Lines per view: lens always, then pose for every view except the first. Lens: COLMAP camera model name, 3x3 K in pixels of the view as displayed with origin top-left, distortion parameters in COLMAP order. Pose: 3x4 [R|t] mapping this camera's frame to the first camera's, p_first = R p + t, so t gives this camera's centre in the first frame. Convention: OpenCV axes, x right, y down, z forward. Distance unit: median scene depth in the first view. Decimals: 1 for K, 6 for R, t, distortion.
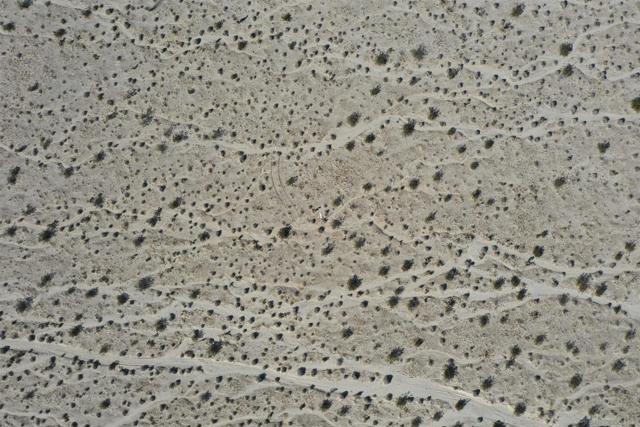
lens RADIAL K [[499.3, 0, 320.0], [0, 499.3, 213.5], [0, 0, 1]] dist [0.004609, -0.002775]
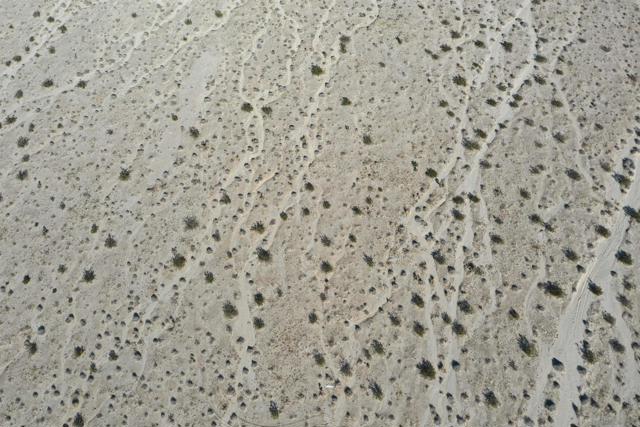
lens RADIAL K [[512.4, 0, 317.9], [0, 512.4, 213.6], [0, 0, 1]] dist [0.005510, -0.002655]
pose [[0.301724, -0.807329, 0.507132, -0.189039], [0.953366, 0.251310, -0.167143, 0.051173], [0.007492, 0.533913, 0.845506, 0.199697]]
